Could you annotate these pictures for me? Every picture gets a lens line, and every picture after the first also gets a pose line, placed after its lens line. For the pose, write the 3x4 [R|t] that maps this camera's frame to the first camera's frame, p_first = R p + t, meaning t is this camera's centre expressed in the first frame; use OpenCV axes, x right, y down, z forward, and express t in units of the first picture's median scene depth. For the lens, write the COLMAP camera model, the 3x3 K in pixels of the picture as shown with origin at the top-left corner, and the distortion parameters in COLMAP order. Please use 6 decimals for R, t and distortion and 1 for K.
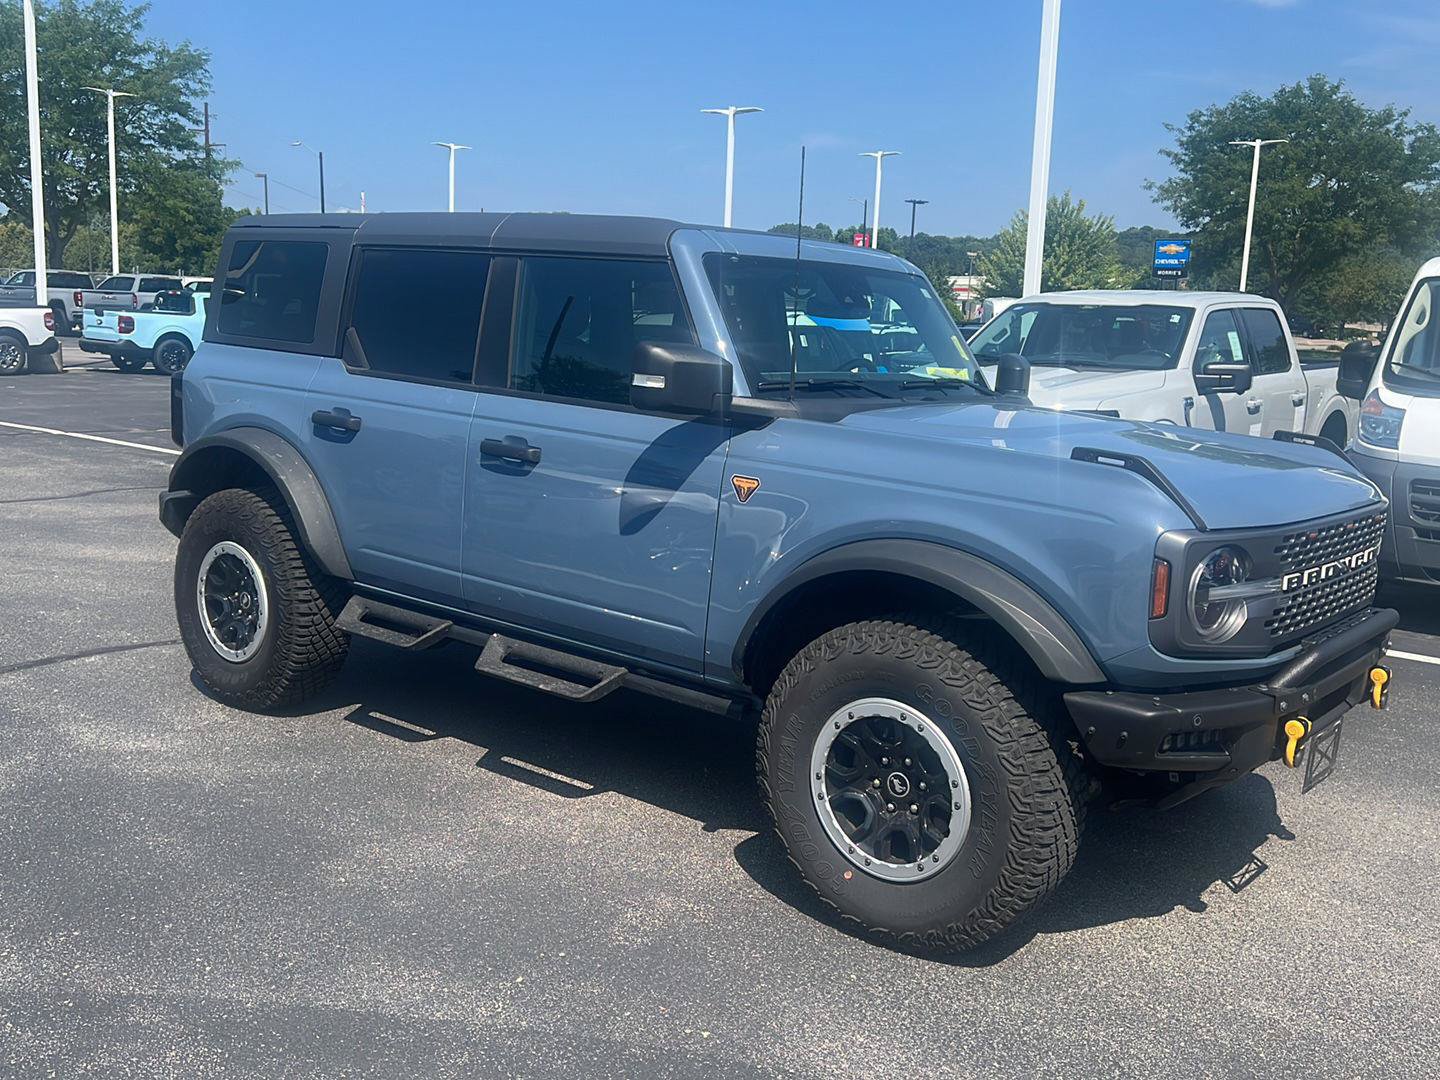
lens RADIAL K [[1400.2, 0, 708.7], [0, 1400.2, 544.3], [0, 0, 1]] dist [0.037856, 0.000000]
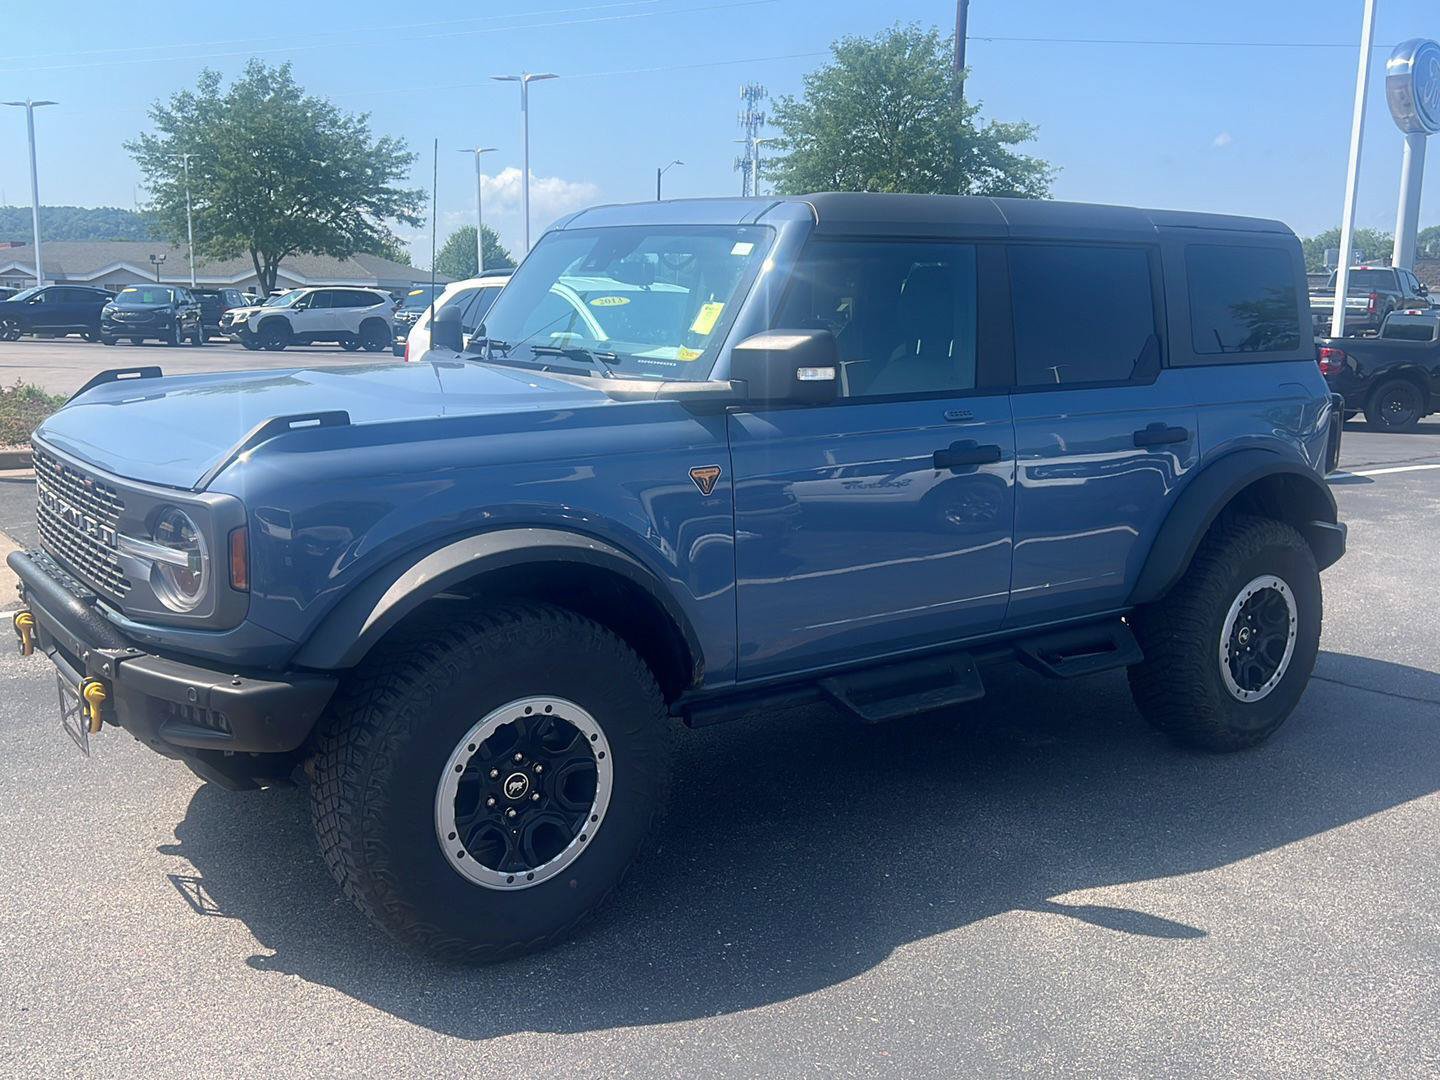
lens RADIAL K [[1400.2, 0, 713.2], [0, 1400.2, 547.6], [0, 0, 1]] dist [0.037856, 0.000000]
pose [[-0.257099, 0.119701, -0.958943, 0.996227], [-0.197710, 0.964795, 0.173439, -0.167906], [0.945944, 0.234184, -0.224382, 1.301230]]
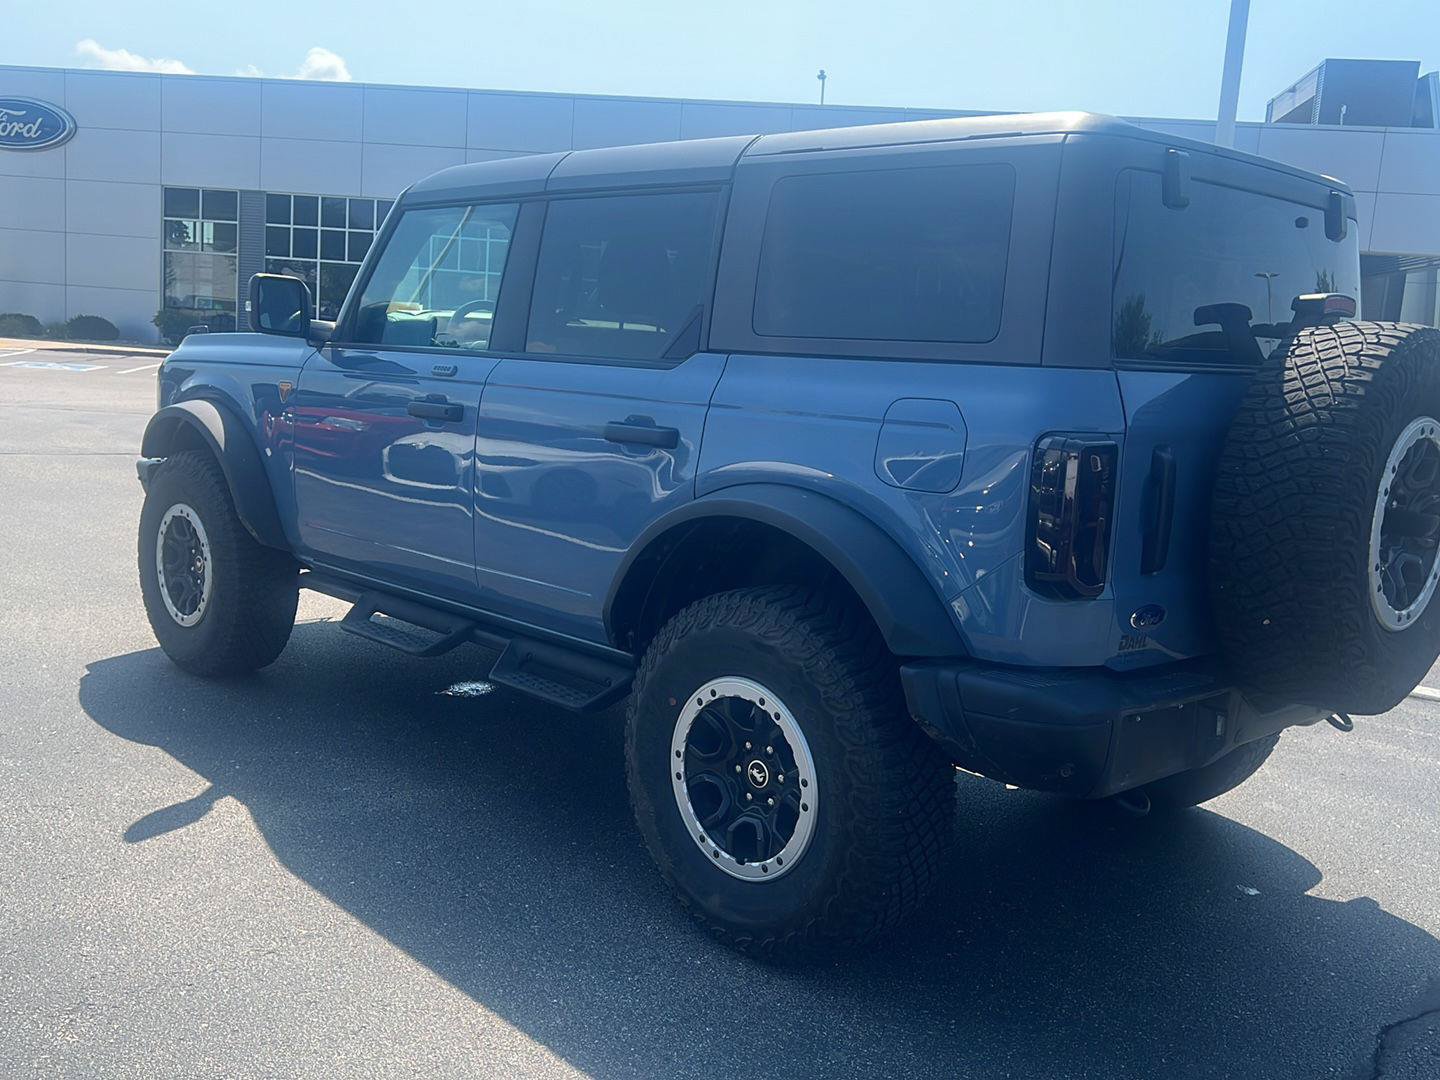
lens RADIAL K [[1400.2, 0, 712.8], [0, 1400.2, 544.6], [0, 0, 1]] dist [0.037856, 0.000000]
pose [[-0.983368, -0.134487, 0.122072, -0.189886], [-0.091630, 0.947649, 0.305885, -0.311180], [-0.156819, 0.289612, -0.944210, 2.081694]]
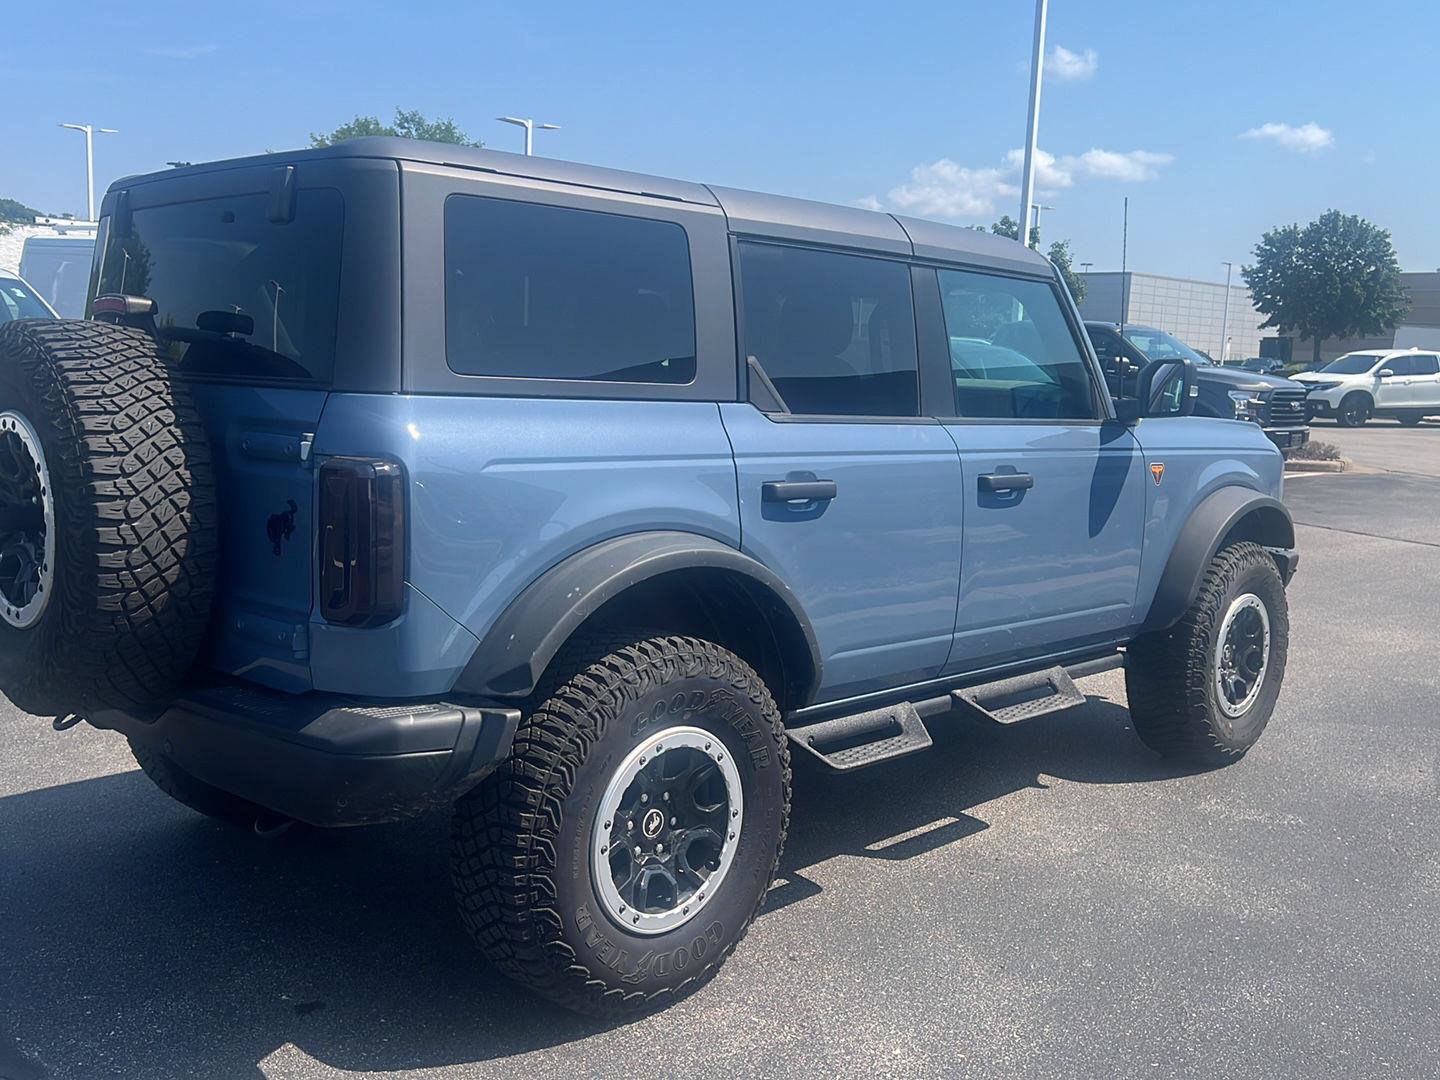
lens RADIAL K [[1400.2, 0, 716.5], [0, 1400.2, 551.6], [0, 0, 1]] dist [0.037856, 0.000000]
pose [[0.085421, -0.180973, 0.979771, -1.028199], [0.135063, 0.976392, 0.168574, -0.194976], [-0.987148, 0.117931, 0.107847, 1.045025]]
